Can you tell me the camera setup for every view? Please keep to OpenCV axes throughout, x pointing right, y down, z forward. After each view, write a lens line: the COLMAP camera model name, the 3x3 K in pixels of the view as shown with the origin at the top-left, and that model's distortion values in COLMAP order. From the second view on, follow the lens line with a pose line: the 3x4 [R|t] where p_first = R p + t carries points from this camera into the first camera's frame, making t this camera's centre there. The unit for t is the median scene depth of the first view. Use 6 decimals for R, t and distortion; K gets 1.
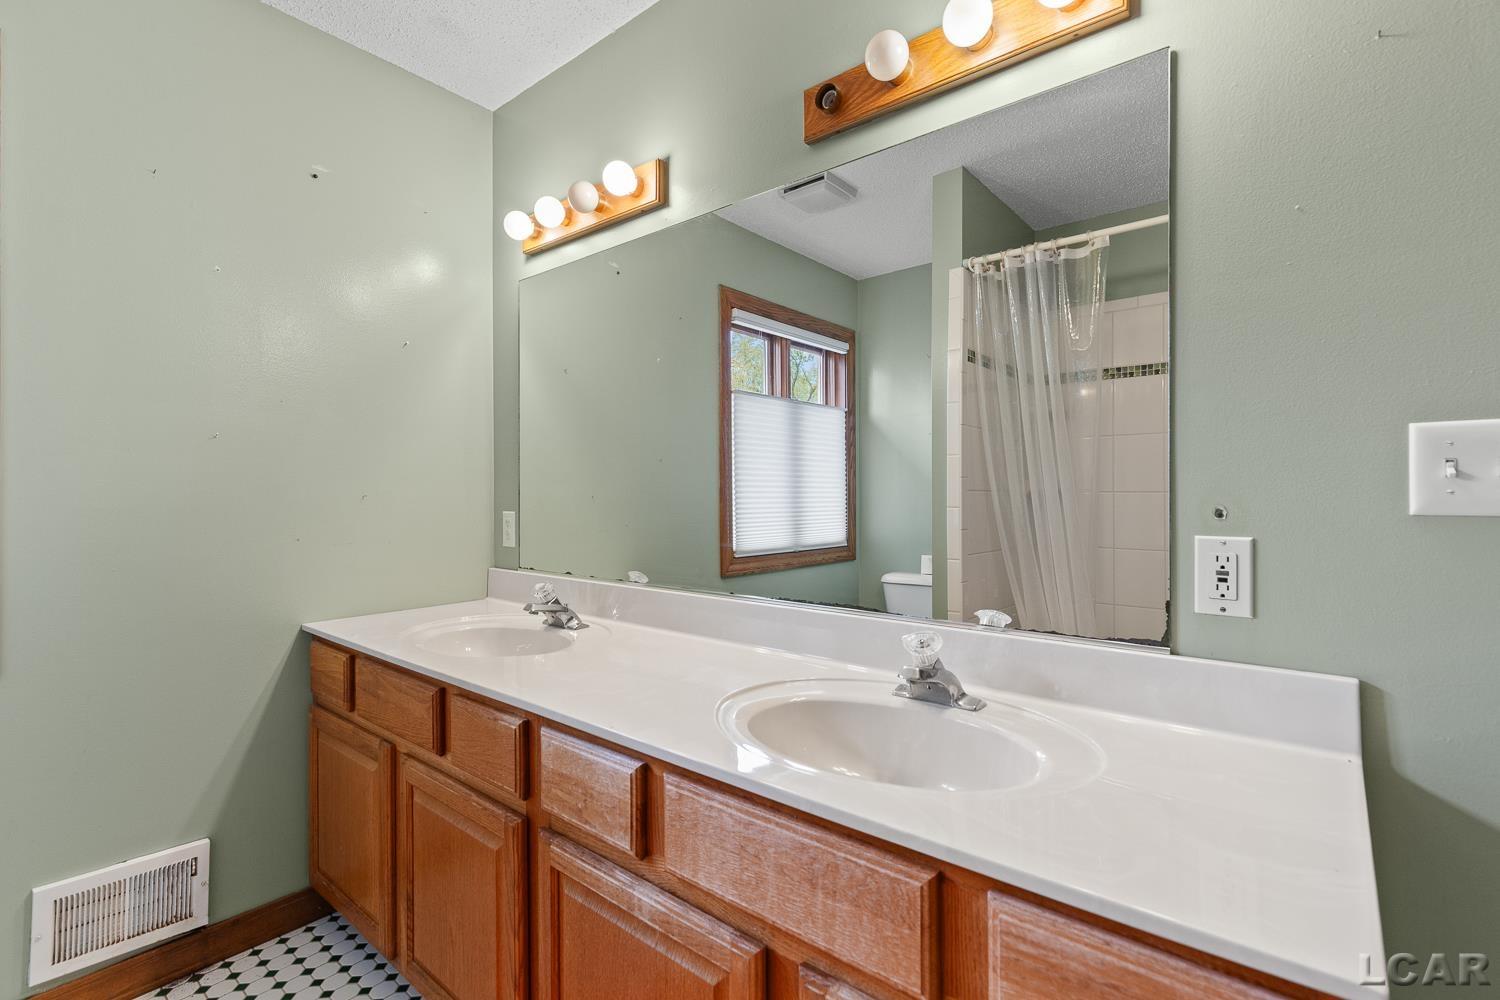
lens RADIAL K [[695.7, 0, 752.1], [0, 695.7, 505.8], [0, 0, 1]] dist [0.004545, -0.000550]
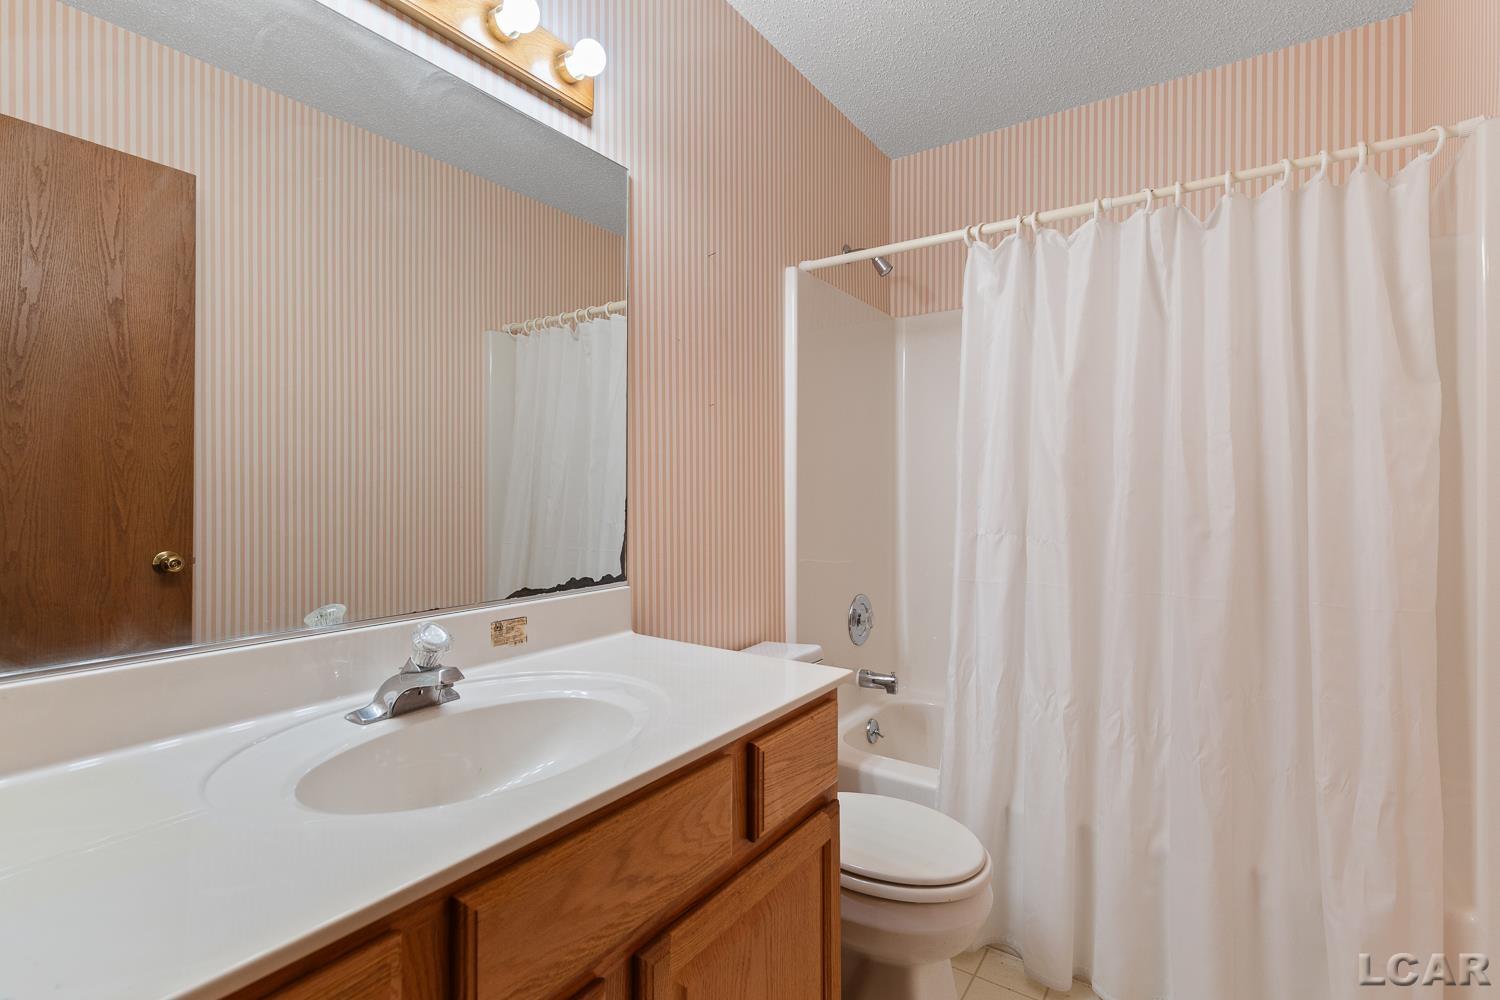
lens RADIAL K [[695.7, 0, 752.1], [0, 695.7, 505.8], [0, 0, 1]] dist [0.004545, -0.000550]
pose [[-0.107069, -0.003699, 0.994245, -0.814883], [0.001710, 0.999991, 0.003904, 0.026356], [-0.994250, 0.002118, -0.107061, 0.806844]]
